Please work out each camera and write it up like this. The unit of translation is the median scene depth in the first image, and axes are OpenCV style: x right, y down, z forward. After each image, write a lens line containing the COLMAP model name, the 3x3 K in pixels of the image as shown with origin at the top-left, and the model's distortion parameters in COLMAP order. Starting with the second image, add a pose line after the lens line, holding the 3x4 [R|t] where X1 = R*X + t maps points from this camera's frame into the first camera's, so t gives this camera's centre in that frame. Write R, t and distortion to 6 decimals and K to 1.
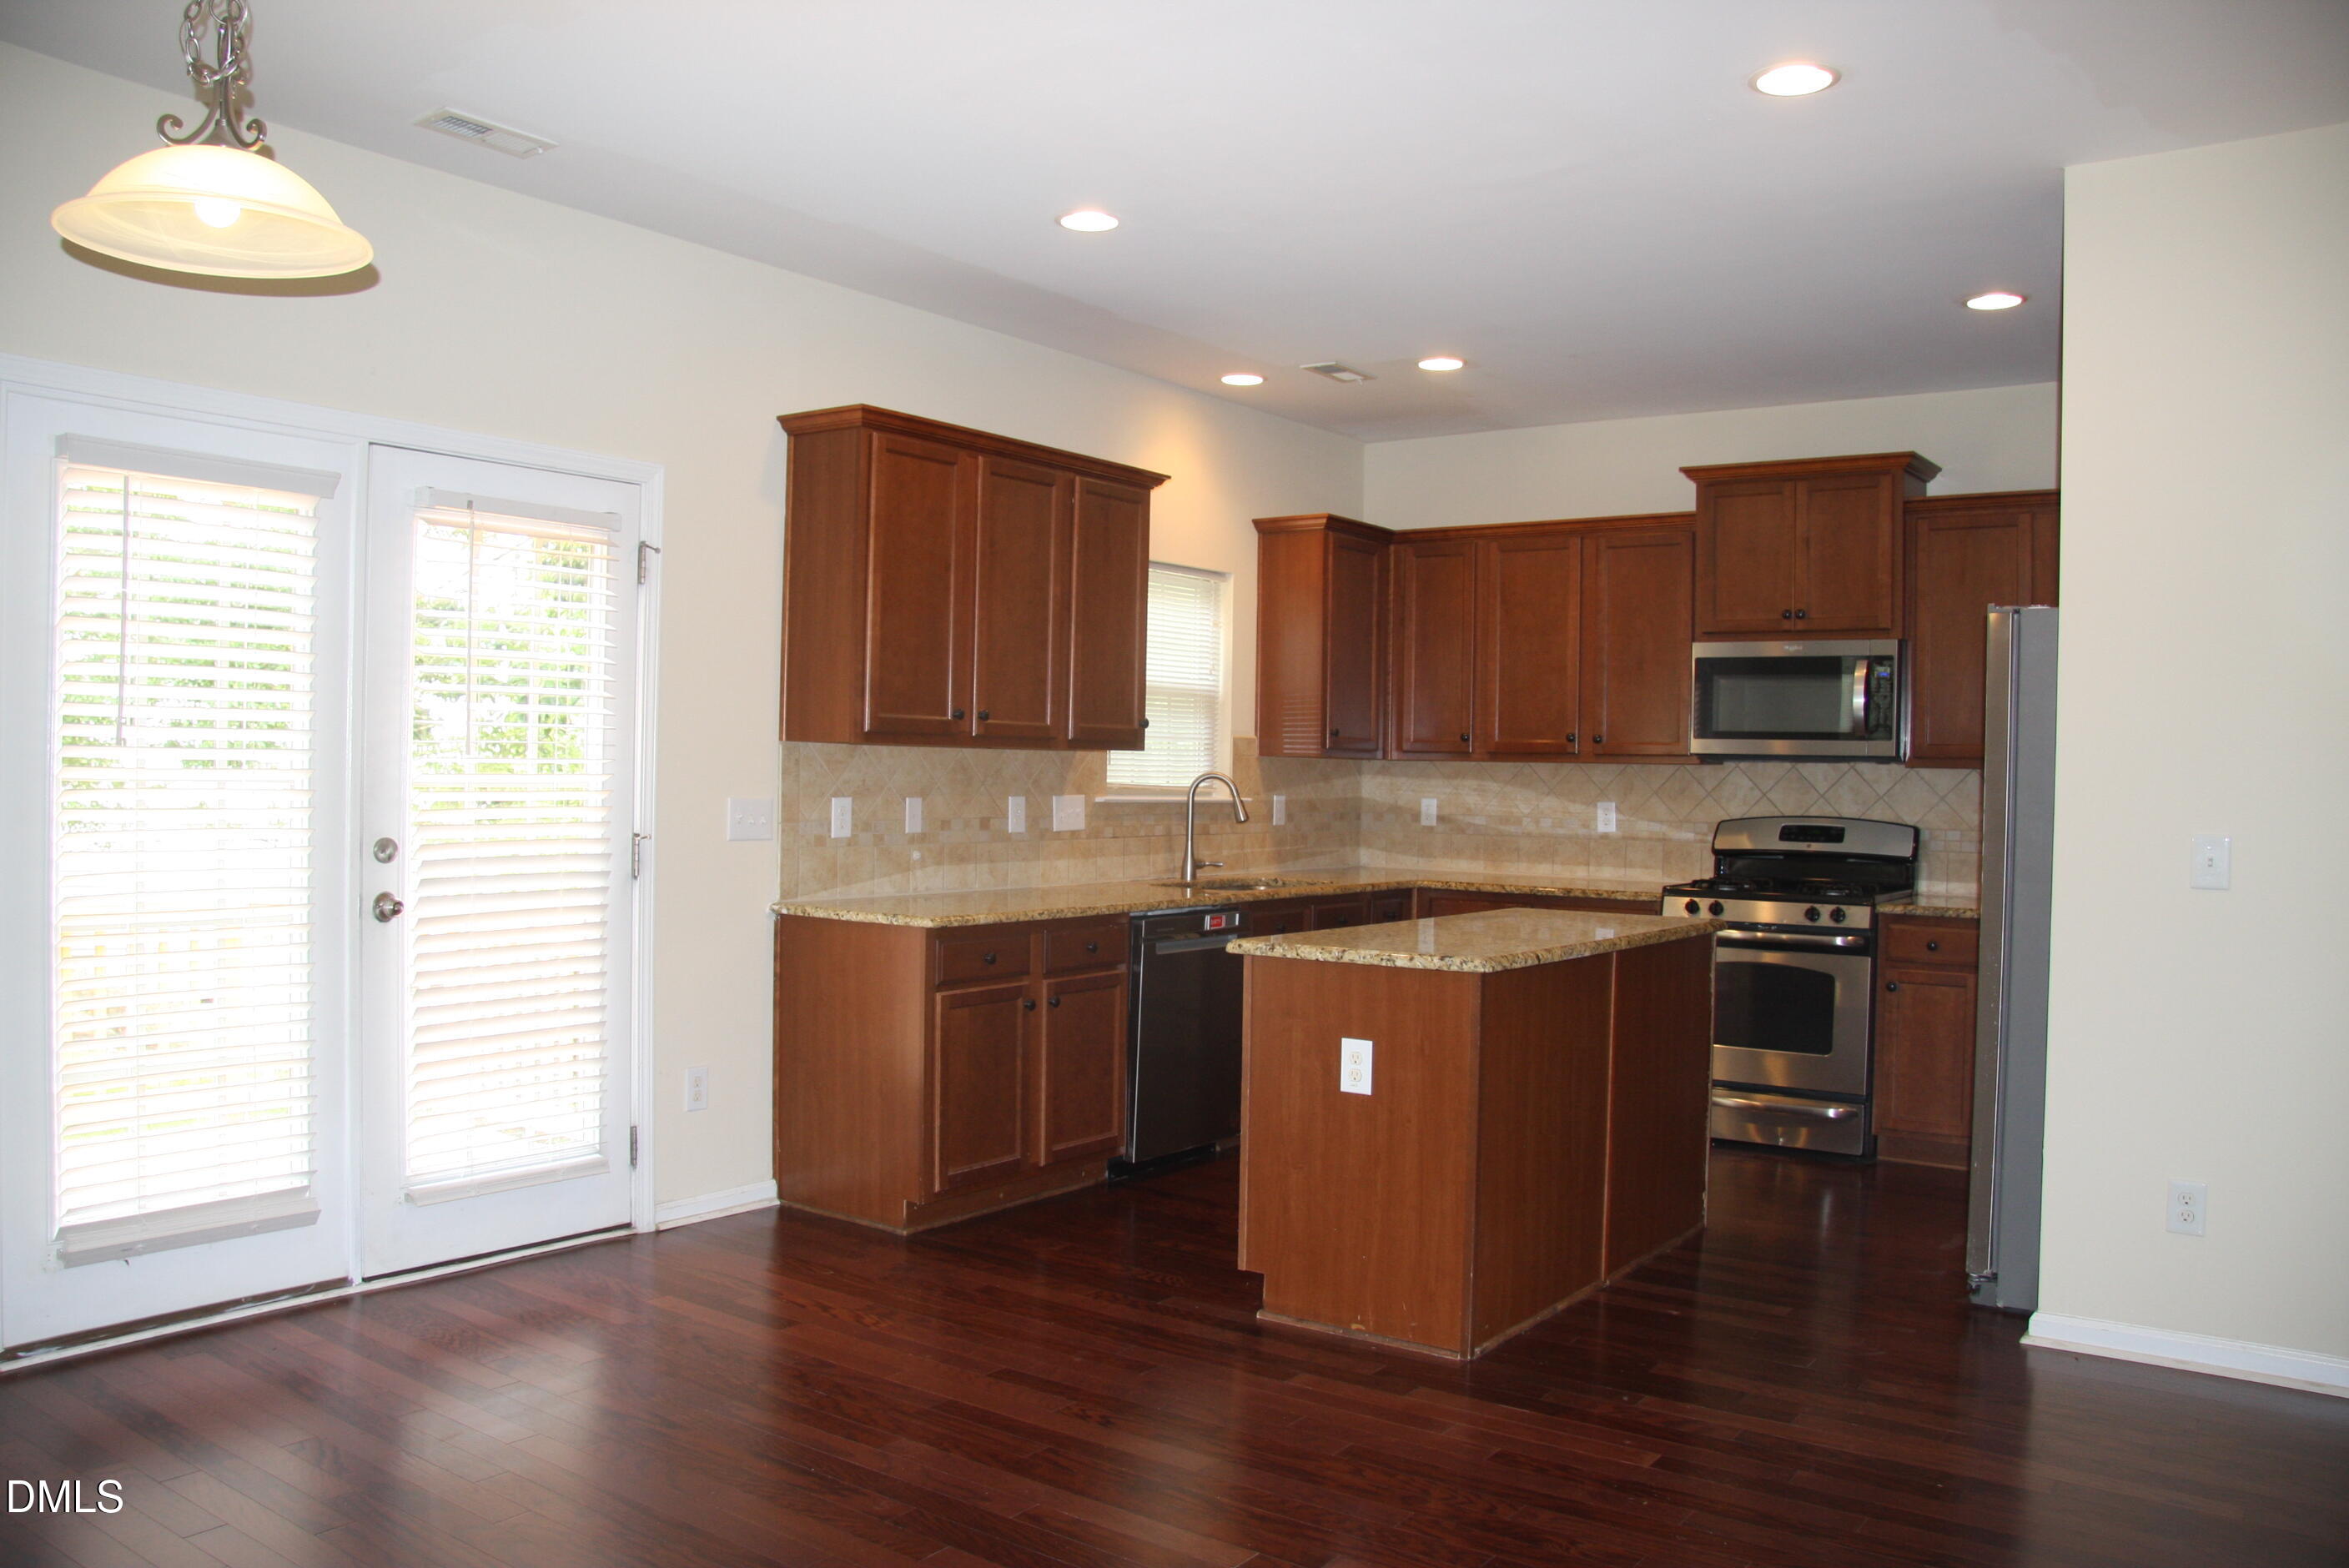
lens RADIAL K [[1841.7, 0, 1146.2], [0, 1841.7, 807.2], [0, 0, 1]] dist [-0.177525, 0.143328]
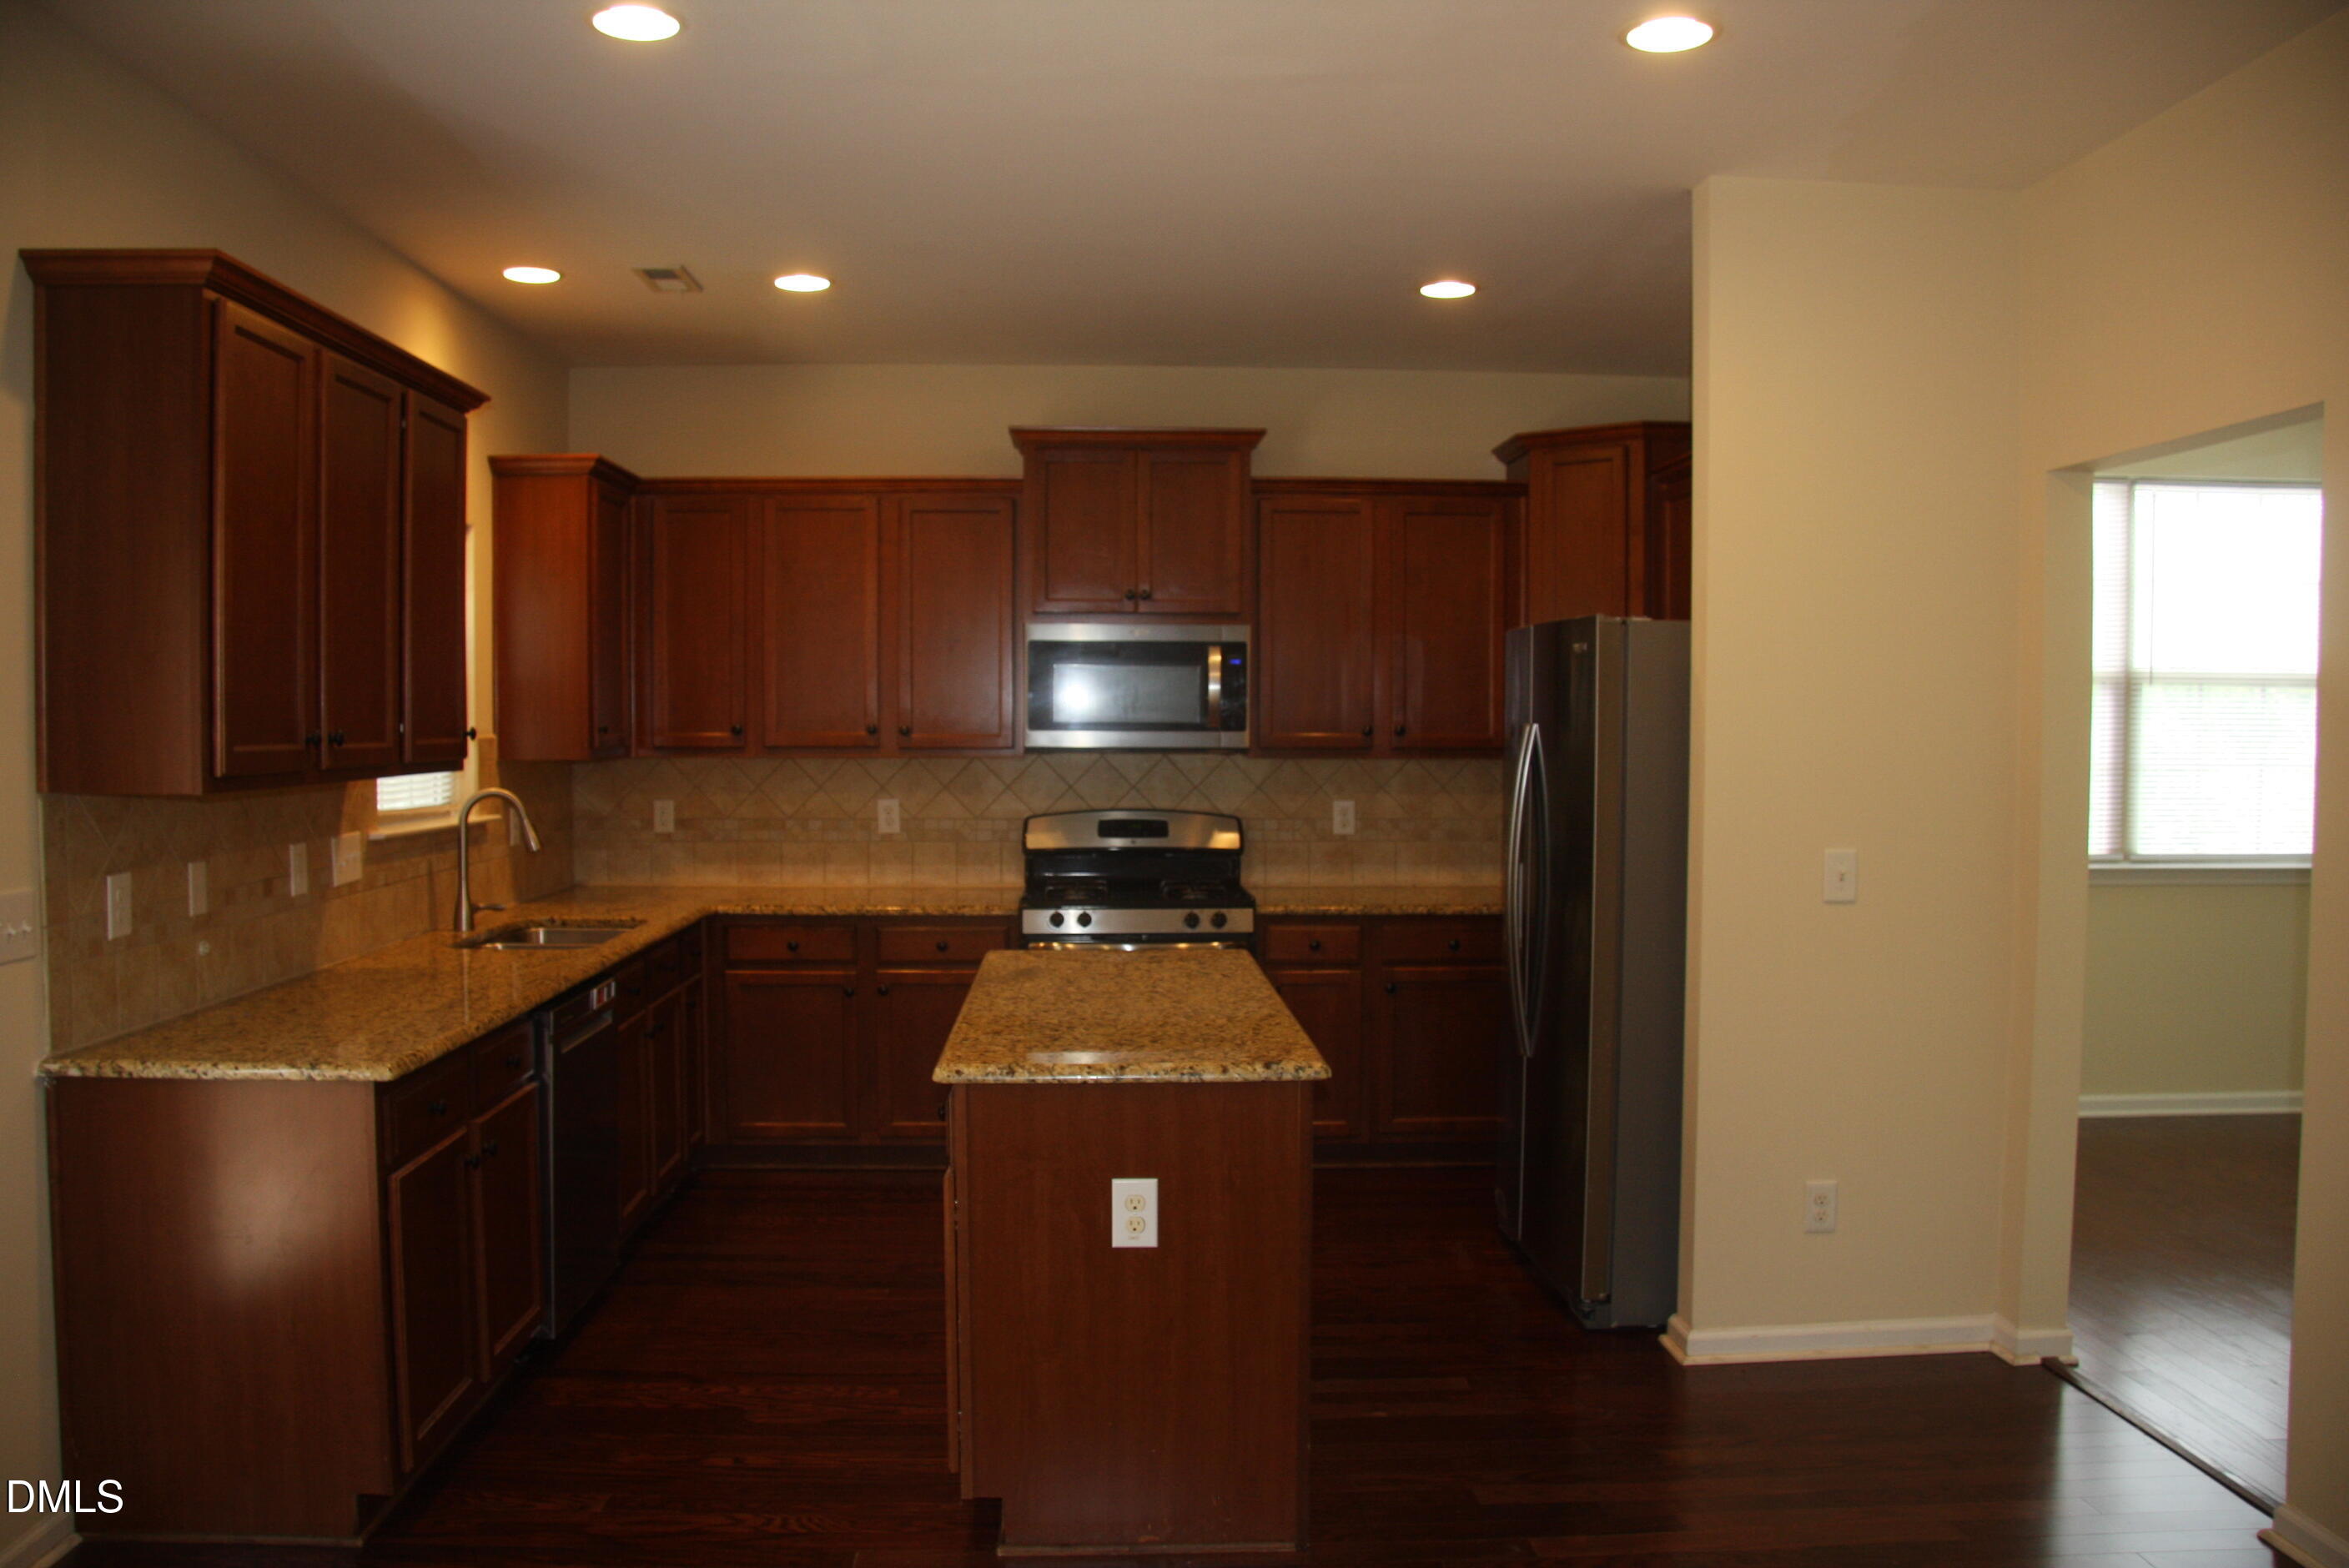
lens RADIAL K [[1830.7, 0, 1099.0], [0, 1830.7, 780.1], [0, 0, 1]] dist [-0.091722, 0.004155]
pose [[0.797413, -0.037638, 0.602259, -0.228350], [0.024528, 0.999250, 0.029973, -0.041164], [-0.602936, -0.009129, 0.797738, 0.261489]]
